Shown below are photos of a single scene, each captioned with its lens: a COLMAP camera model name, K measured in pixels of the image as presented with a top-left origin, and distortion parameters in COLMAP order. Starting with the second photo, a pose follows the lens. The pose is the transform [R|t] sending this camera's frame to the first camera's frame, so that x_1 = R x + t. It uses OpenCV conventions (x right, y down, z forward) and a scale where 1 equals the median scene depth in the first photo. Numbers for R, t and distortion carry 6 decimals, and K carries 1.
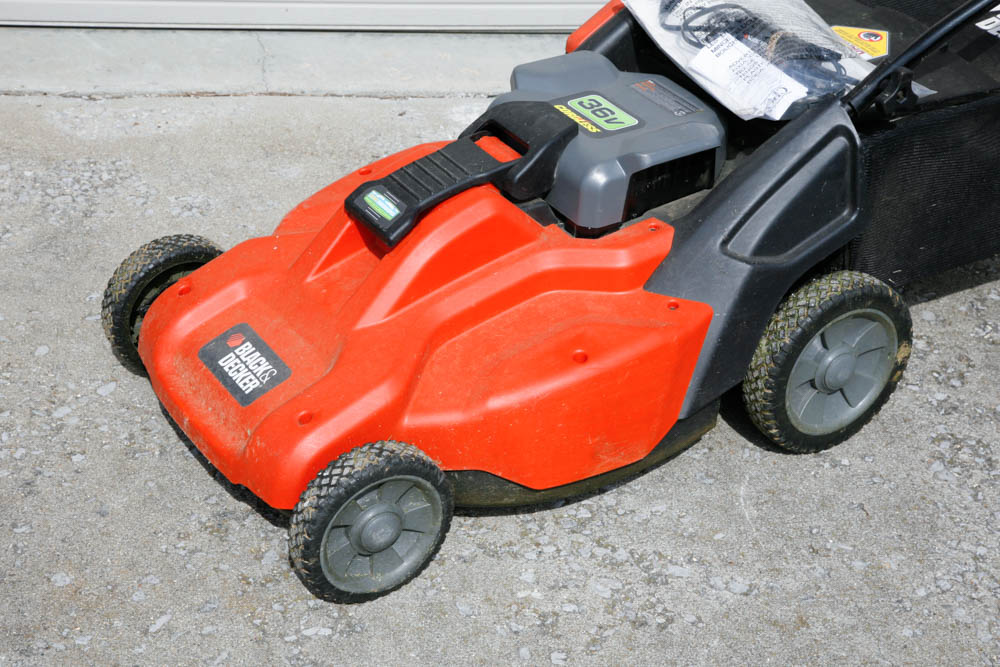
lens RADIAL K [[1923.8, 0, 494.0], [0, 1923.8, 330.5], [0, 0, 1]] dist [0.235531, 0.000000]
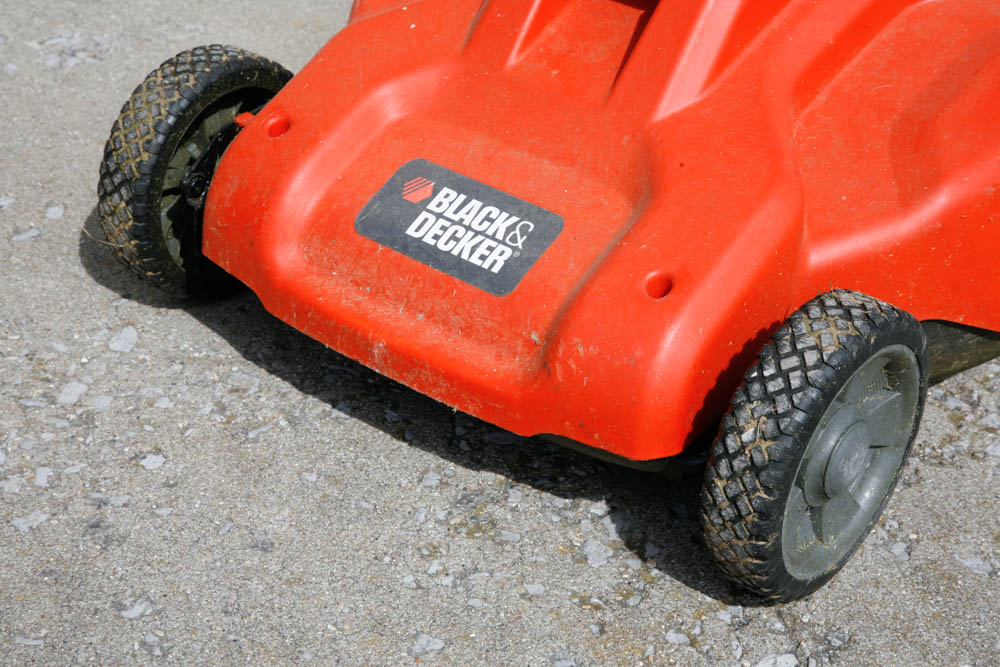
lens RADIAL K [[1927.0, 0, 503.5], [0, 1927.0, 337.7], [0, 0, 1]] dist [0.239145, 0.000000]
pose [[0.947957, -0.207748, 0.241286, -0.258244], [0.196795, 0.978020, 0.068917, 0.013413], [-0.250300, -0.017846, 0.968004, 0.466691]]
